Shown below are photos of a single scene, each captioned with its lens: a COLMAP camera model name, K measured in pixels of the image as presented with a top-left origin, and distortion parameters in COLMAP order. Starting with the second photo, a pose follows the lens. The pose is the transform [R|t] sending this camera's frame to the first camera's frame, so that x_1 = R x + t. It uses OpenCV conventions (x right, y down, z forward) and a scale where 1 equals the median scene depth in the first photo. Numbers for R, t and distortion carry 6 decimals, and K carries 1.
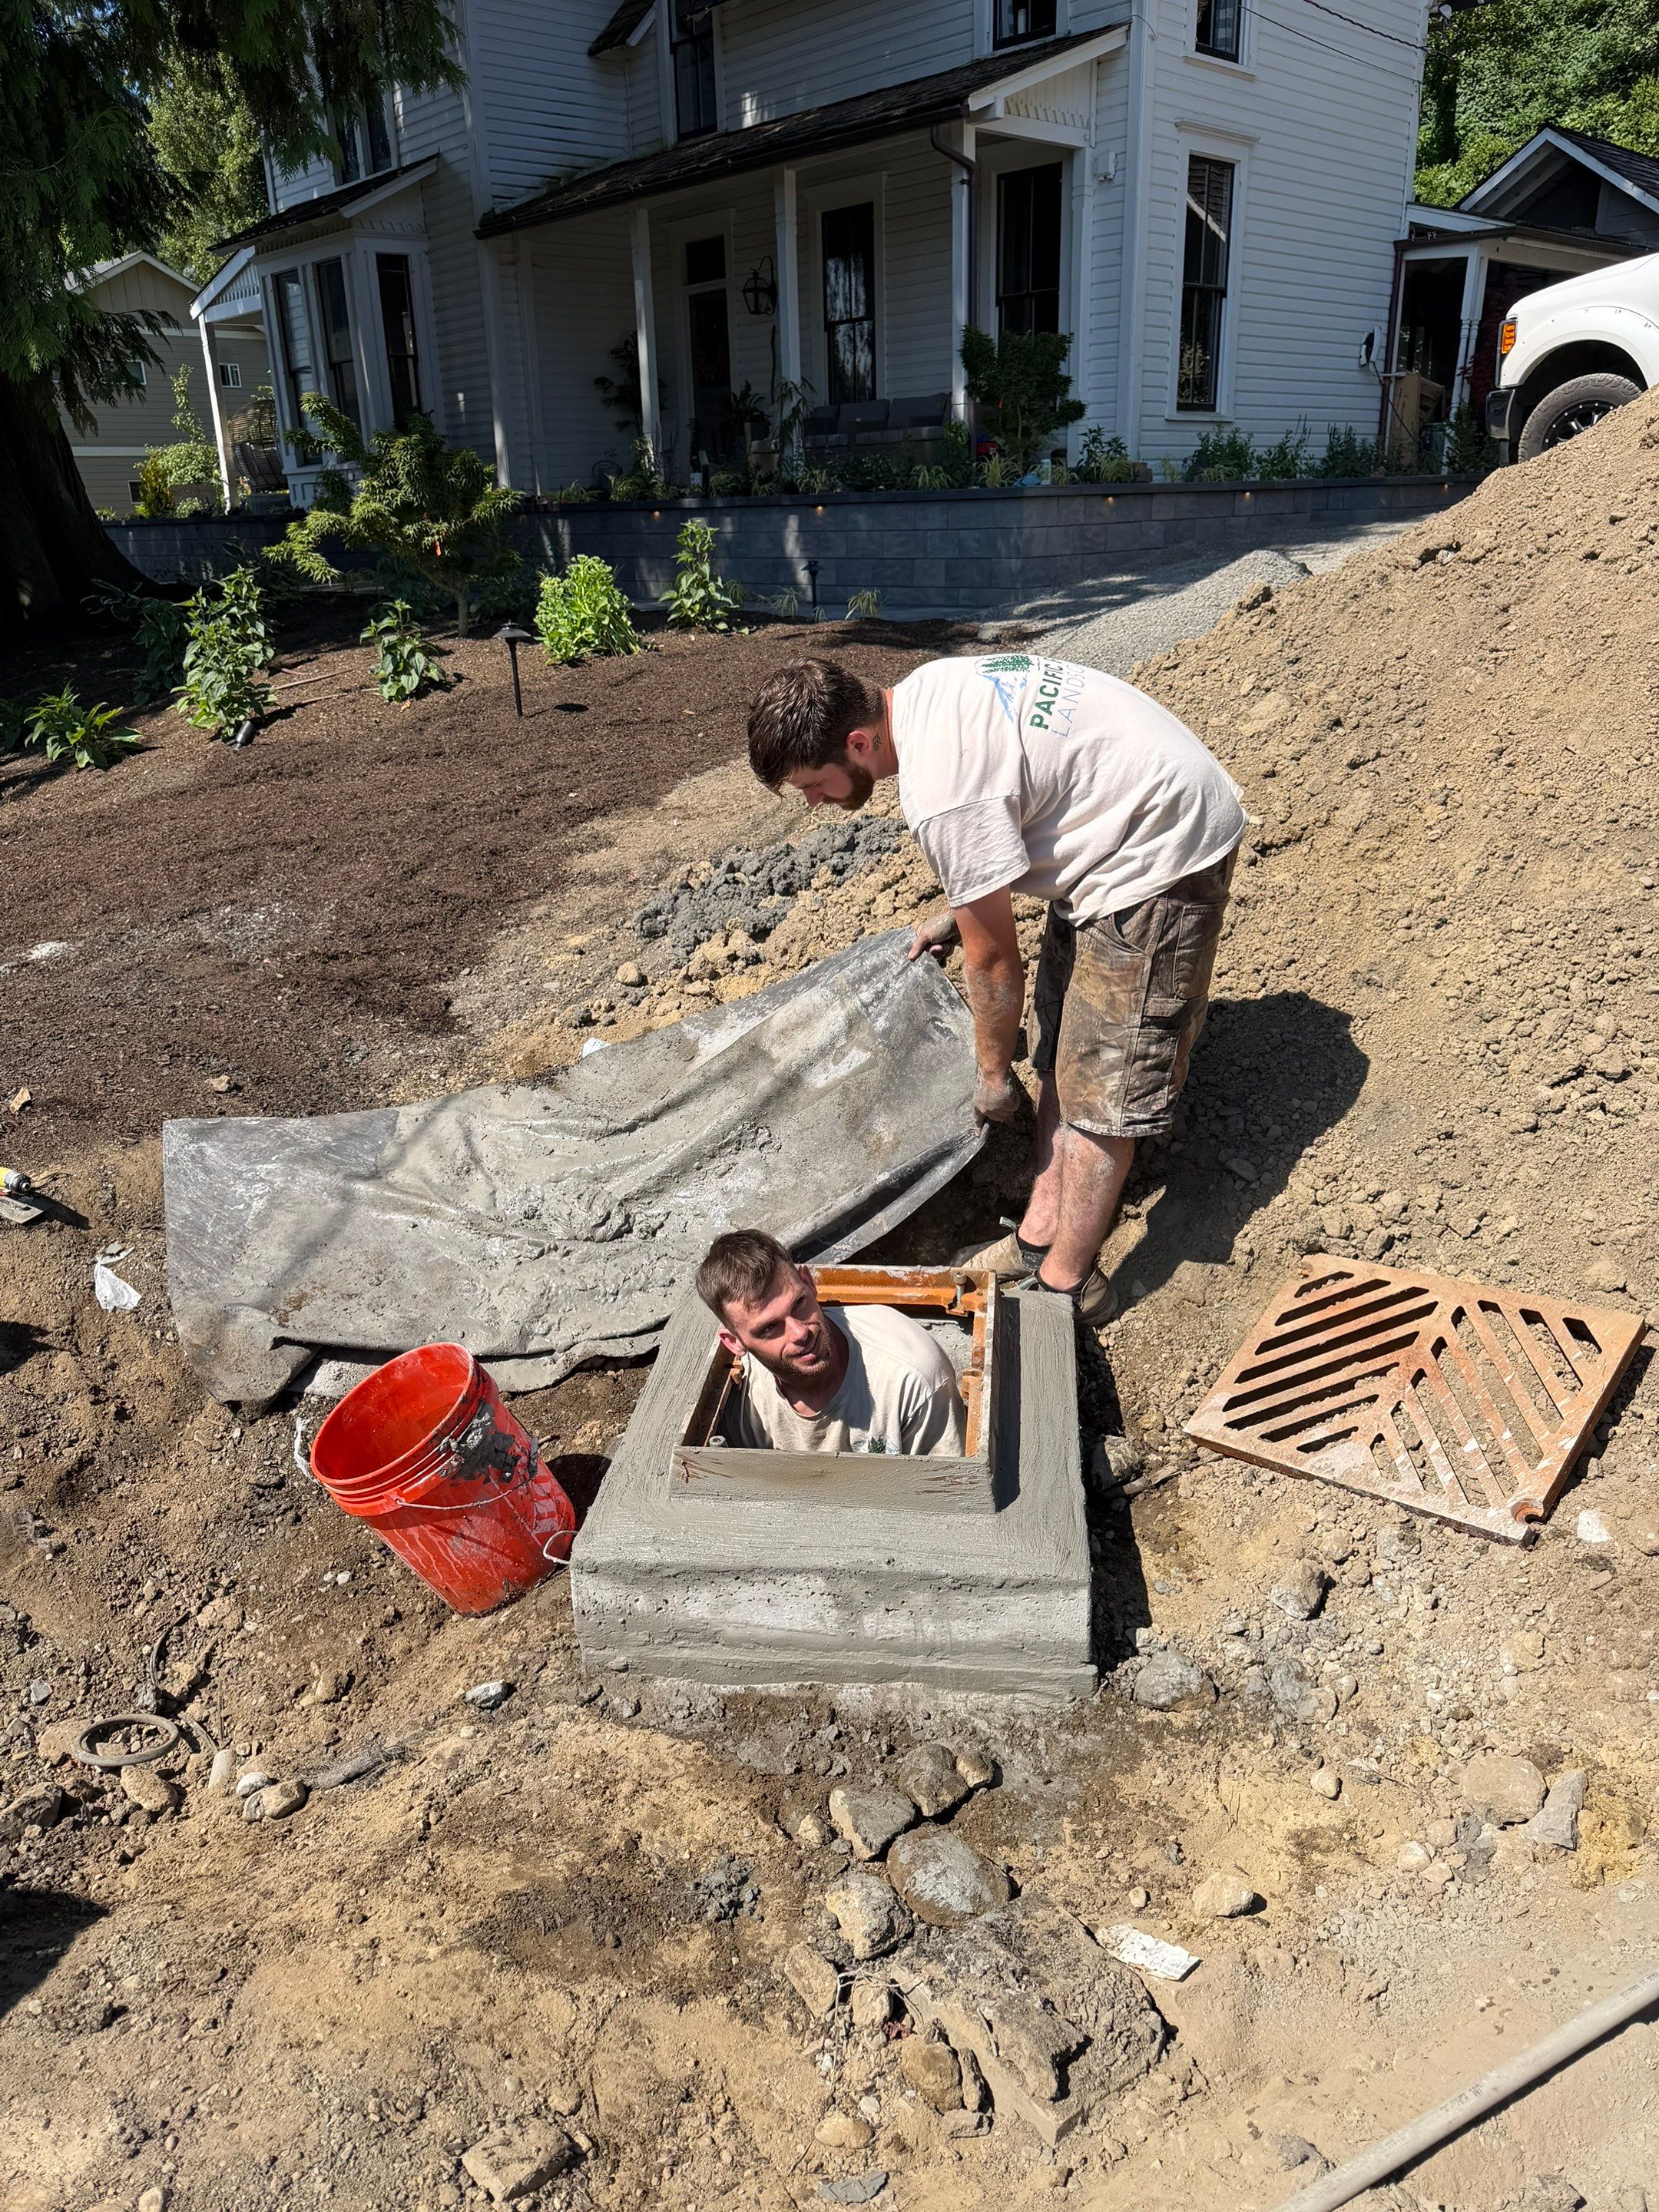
lens RADIAL K [[1677.7, 0, 809.3], [0, 1677.7, 1112.3], [0, 0, 1]] dist [0.012154, 0.007215]
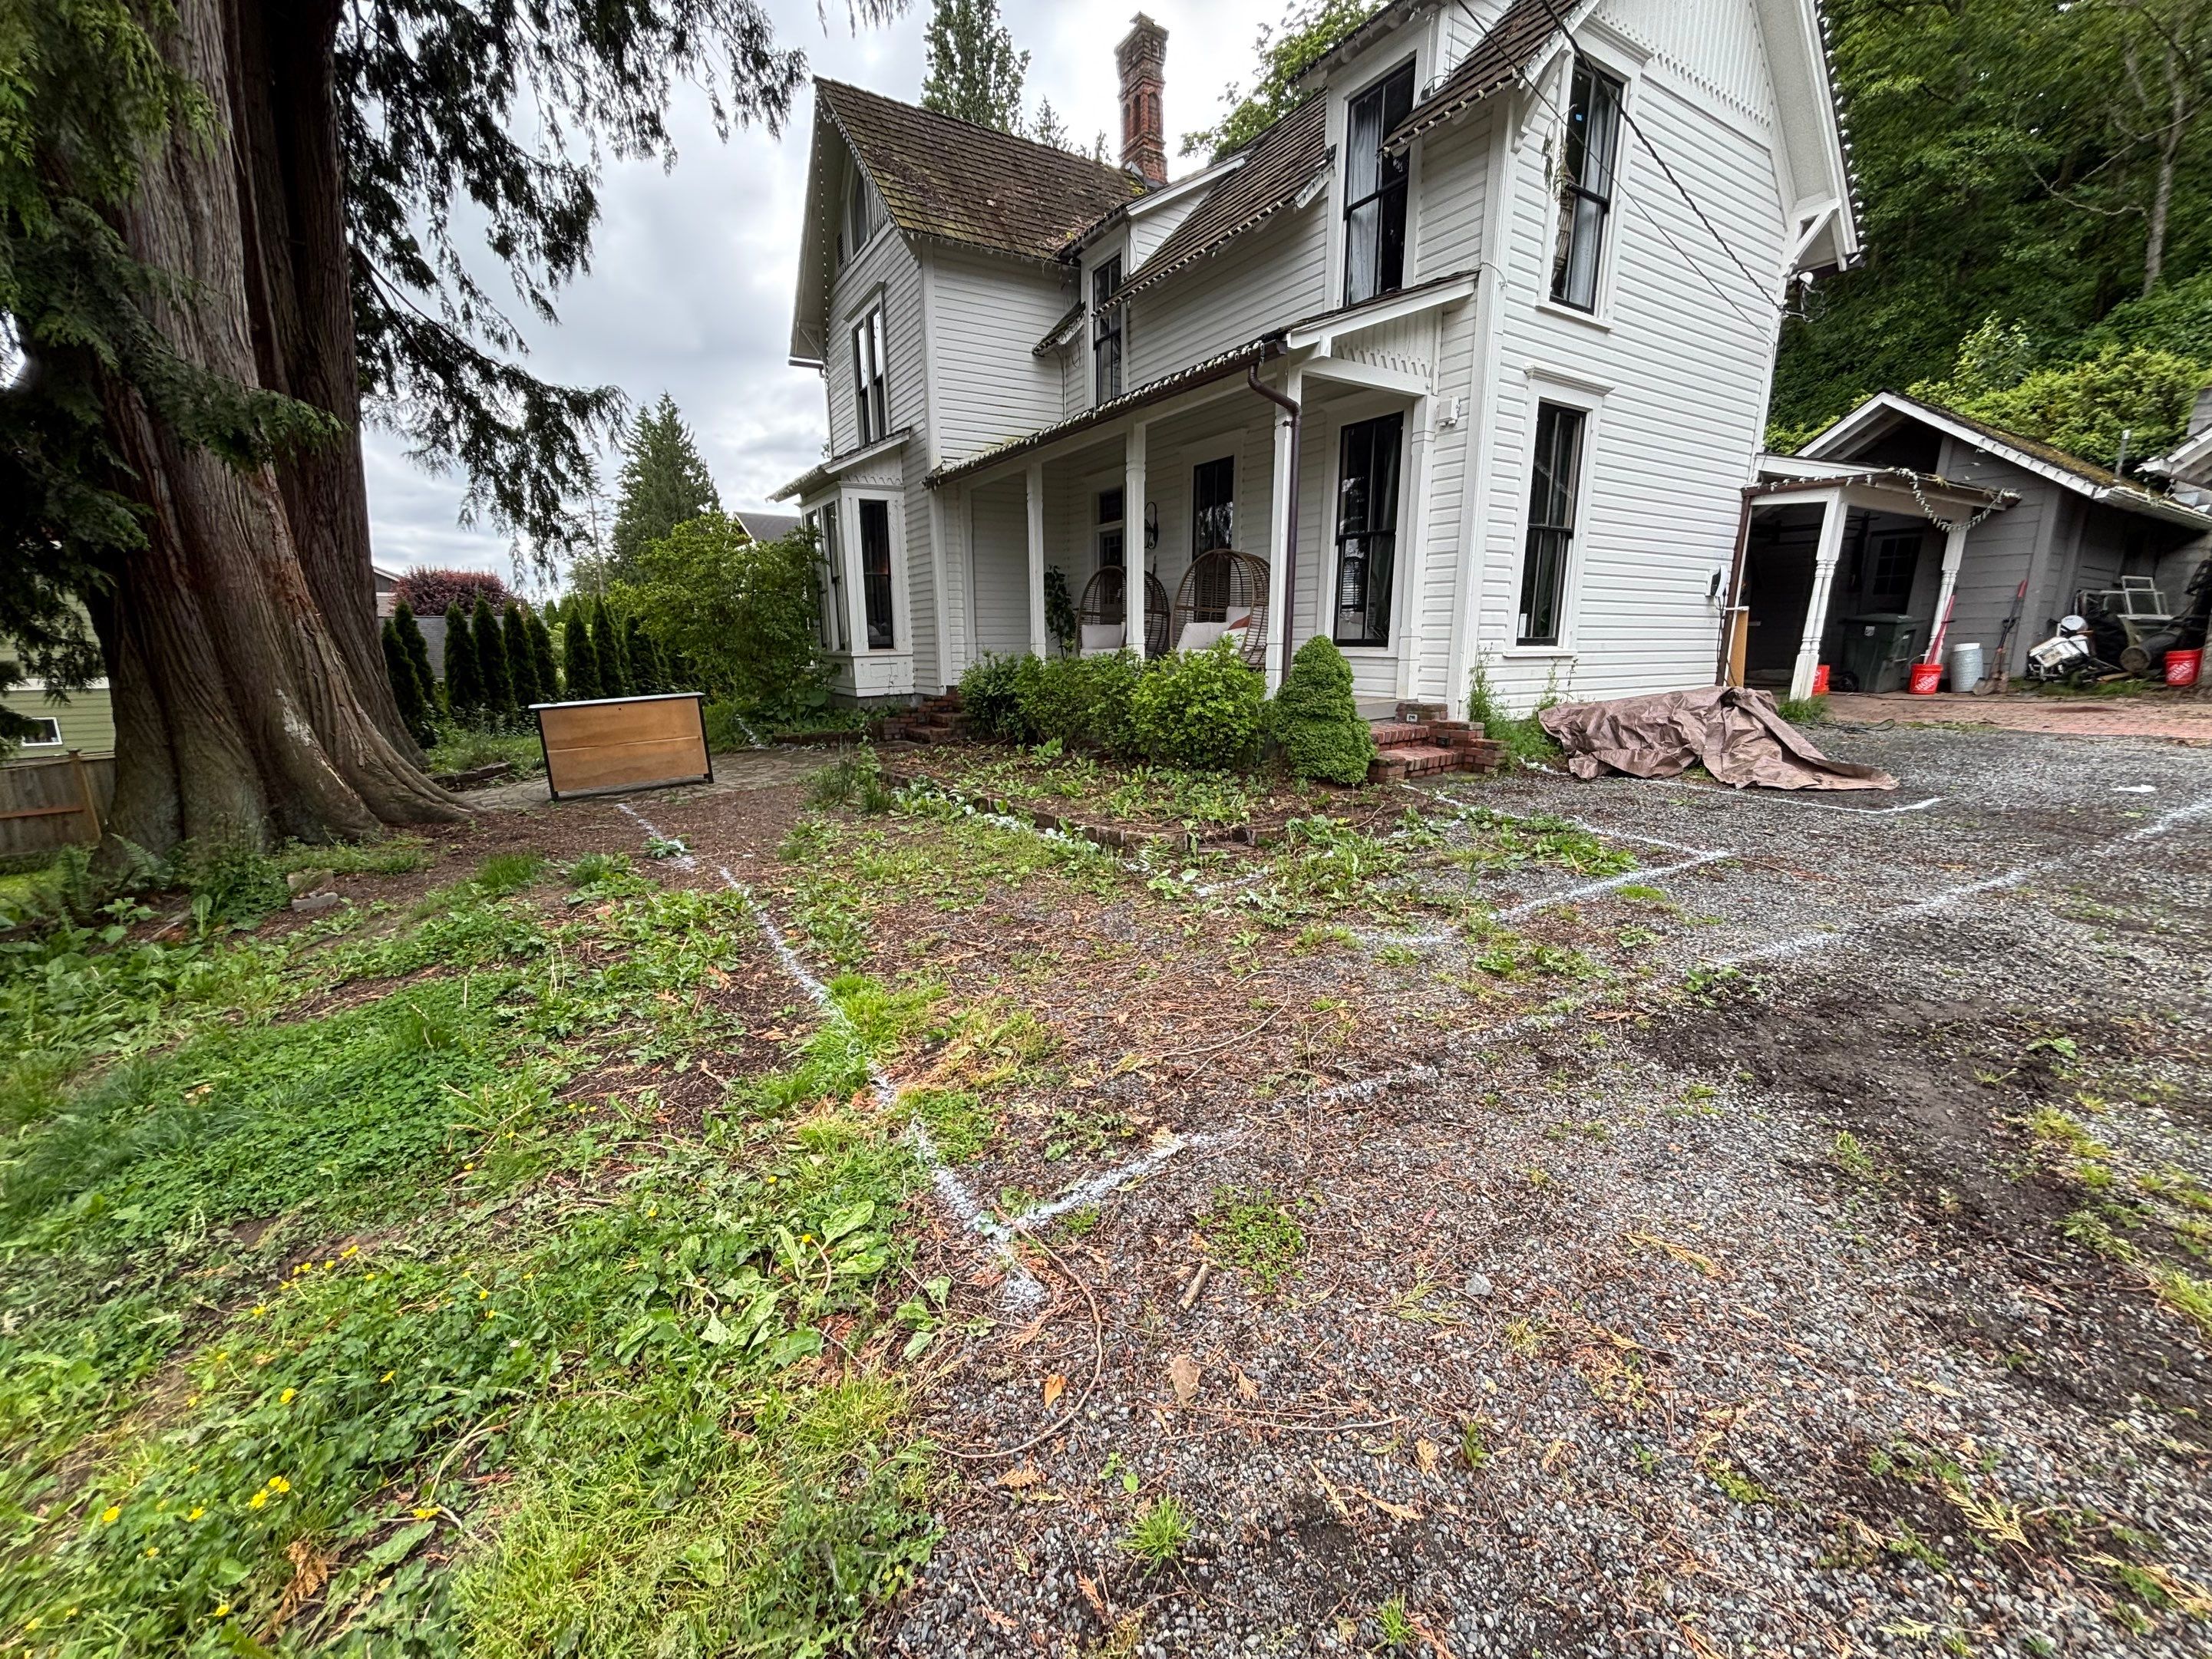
lens RADIAL K [[890.1, 0, 1118.8], [0, 890.1, 842.6], [0, 0, 1]] dist [-0.007959, -0.000117]
pose [[0.977440, 0.071800, -0.198637, 0.103103], [-0.093440, 0.990407, -0.101798, -0.228518], [0.189423, 0.118062, 0.974772, 0.462053]]
